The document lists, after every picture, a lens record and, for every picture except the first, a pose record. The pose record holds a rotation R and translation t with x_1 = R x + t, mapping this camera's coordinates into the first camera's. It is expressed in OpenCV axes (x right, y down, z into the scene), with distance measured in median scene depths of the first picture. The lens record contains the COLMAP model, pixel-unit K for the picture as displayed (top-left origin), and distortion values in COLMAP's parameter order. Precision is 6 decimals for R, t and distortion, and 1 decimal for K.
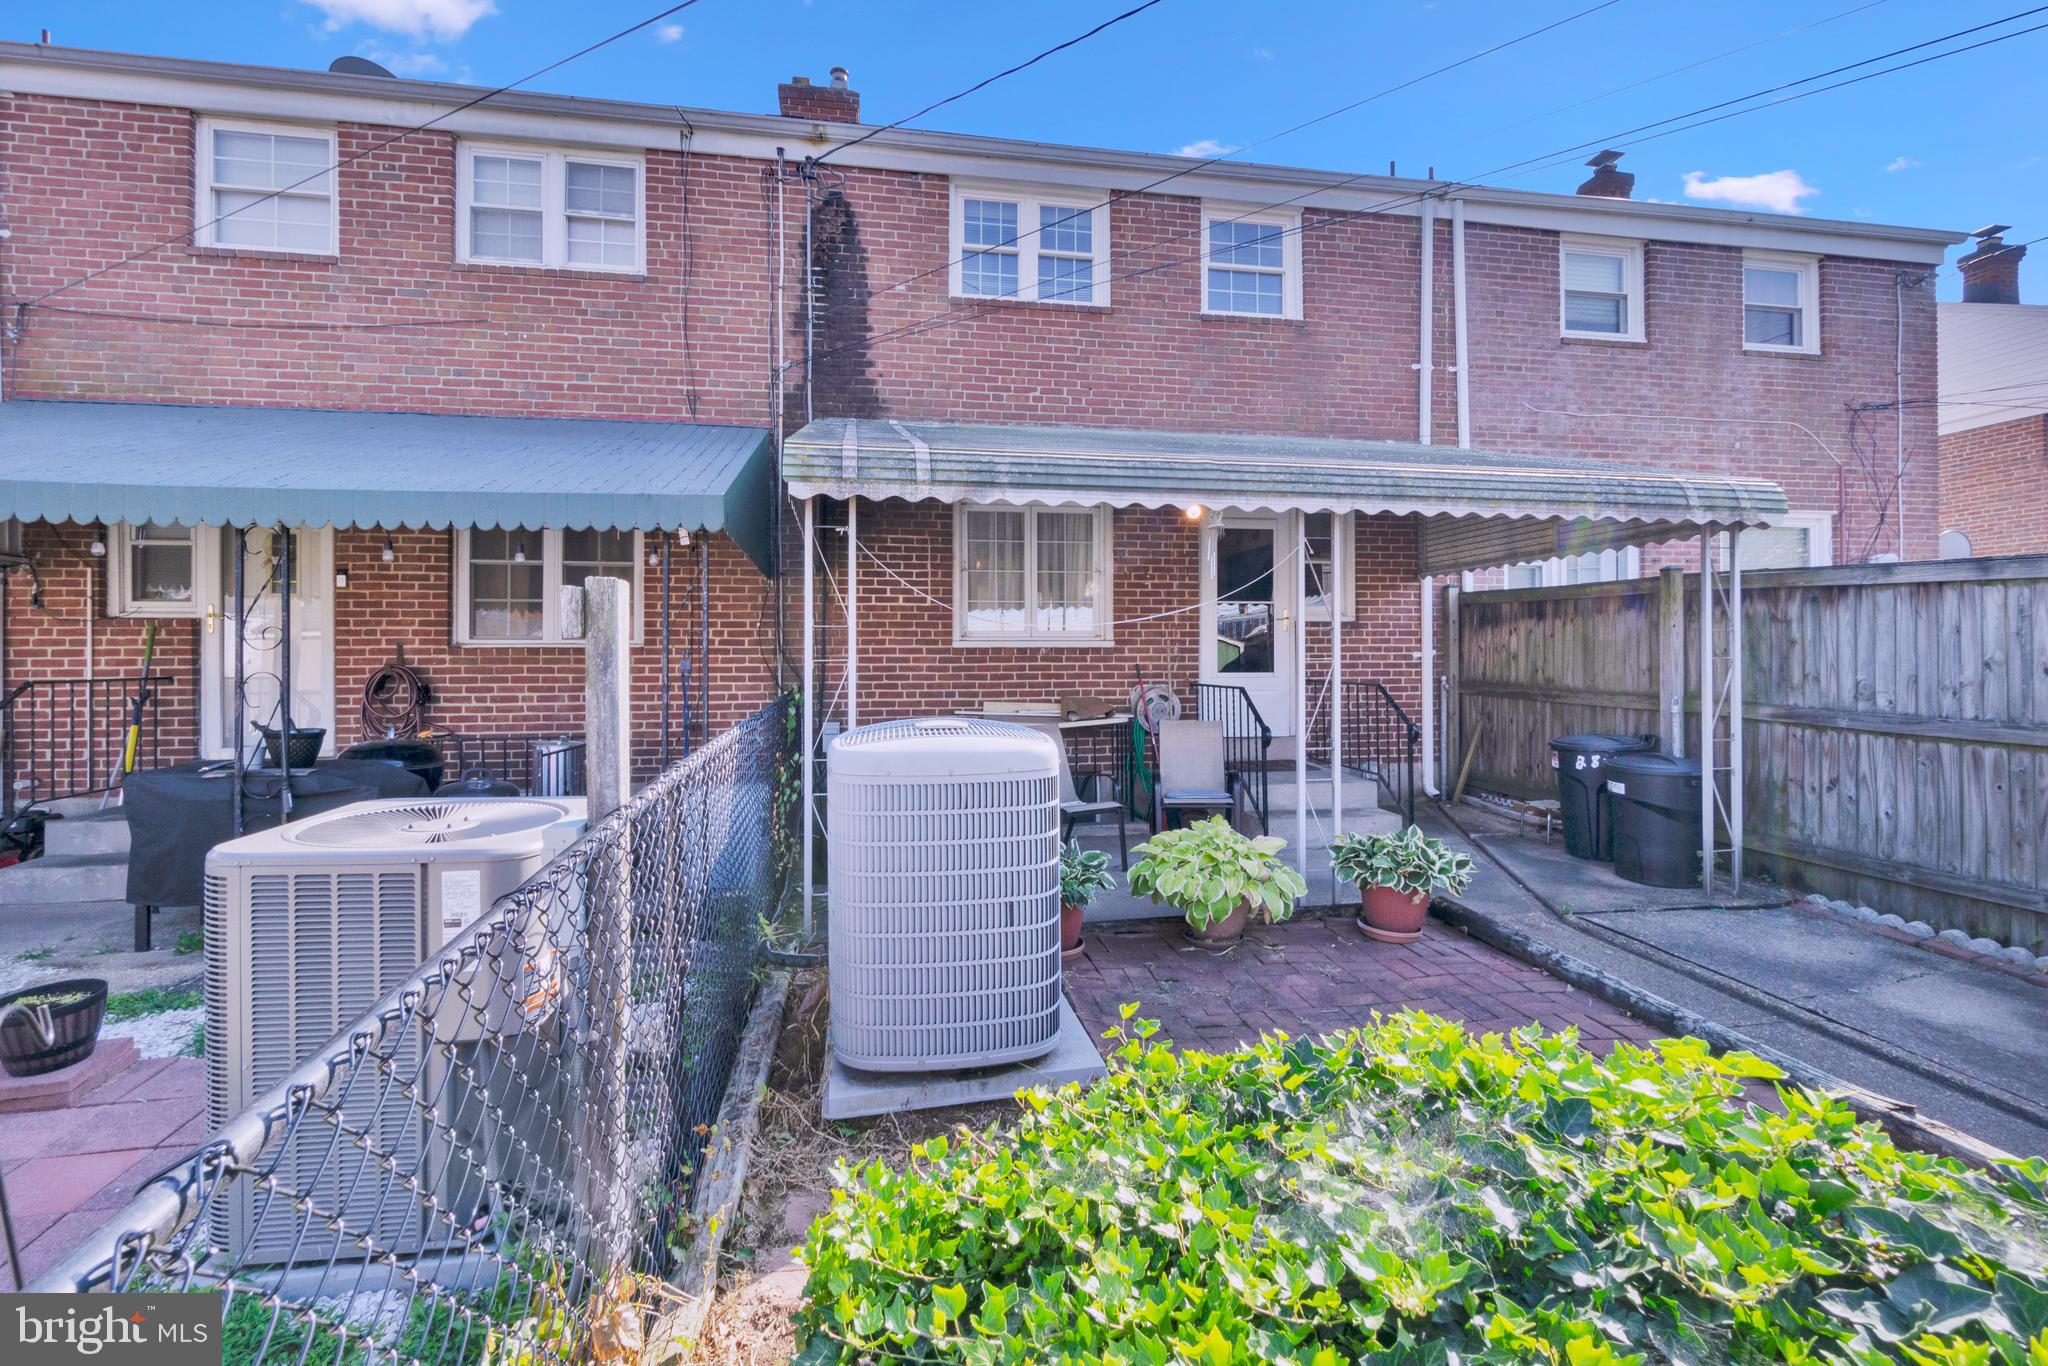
lens RADIAL K [[896.4, 0, 1022.5], [0, 896.4, 665.6], [0, 0, 1]] dist [-0.004745, -0.000131]
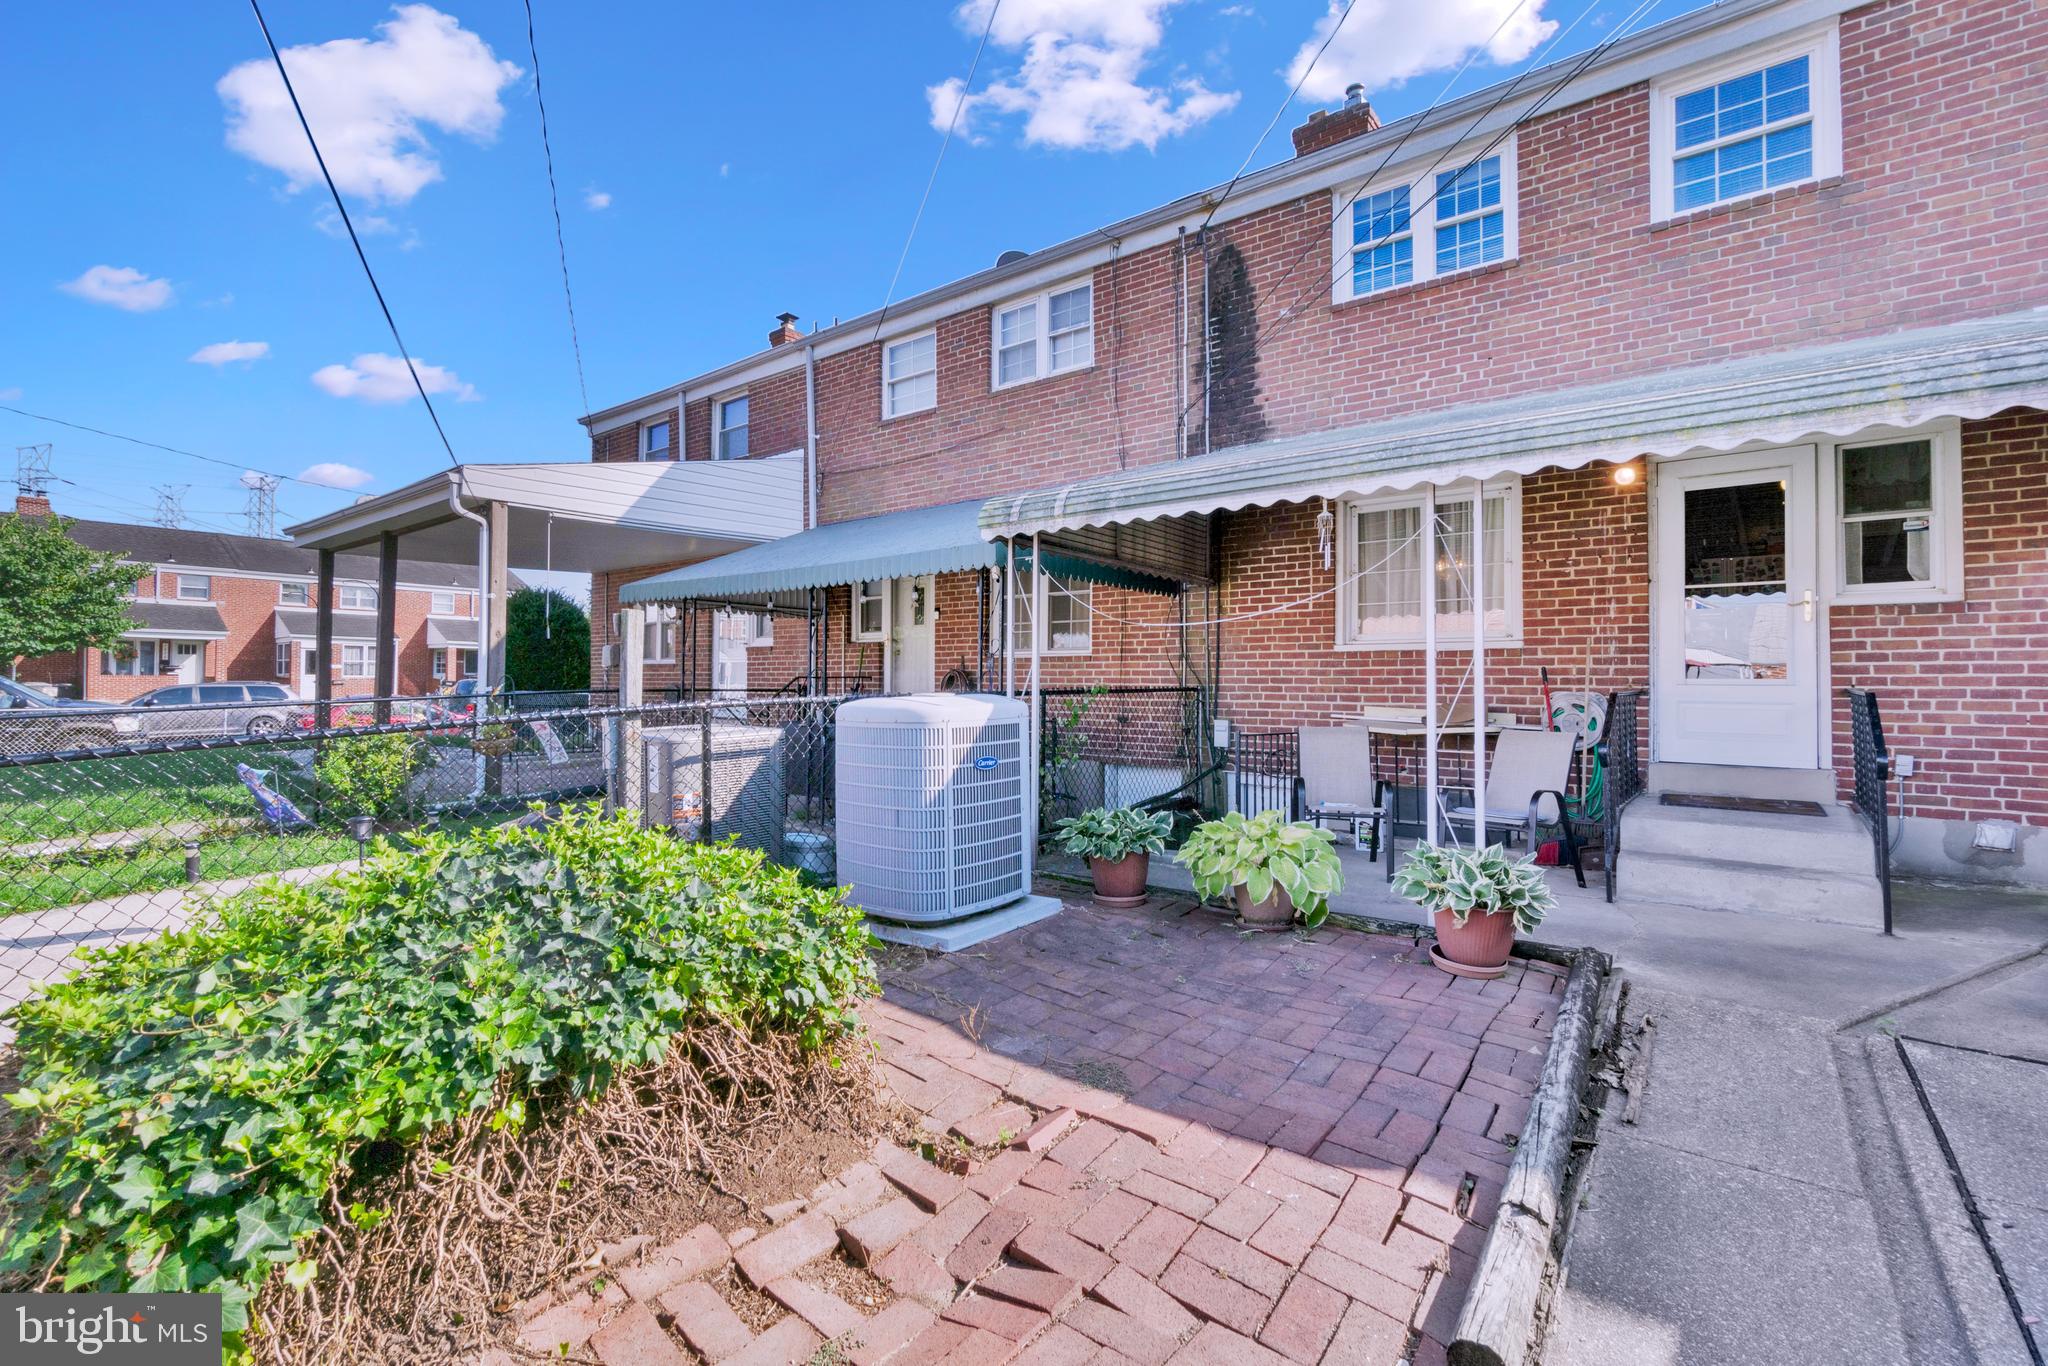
lens RADIAL K [[916.3, 0, 1021.9], [0, 916.3, 675.9], [0, 0, 1]] dist [0.001077, -0.001748]
pose [[0.659417, 0.000320, -0.751778, 0.472675], [-0.009701, 0.999920, -0.008084, 0.019287], [0.751715, 0.012624, 0.659367, 0.057098]]
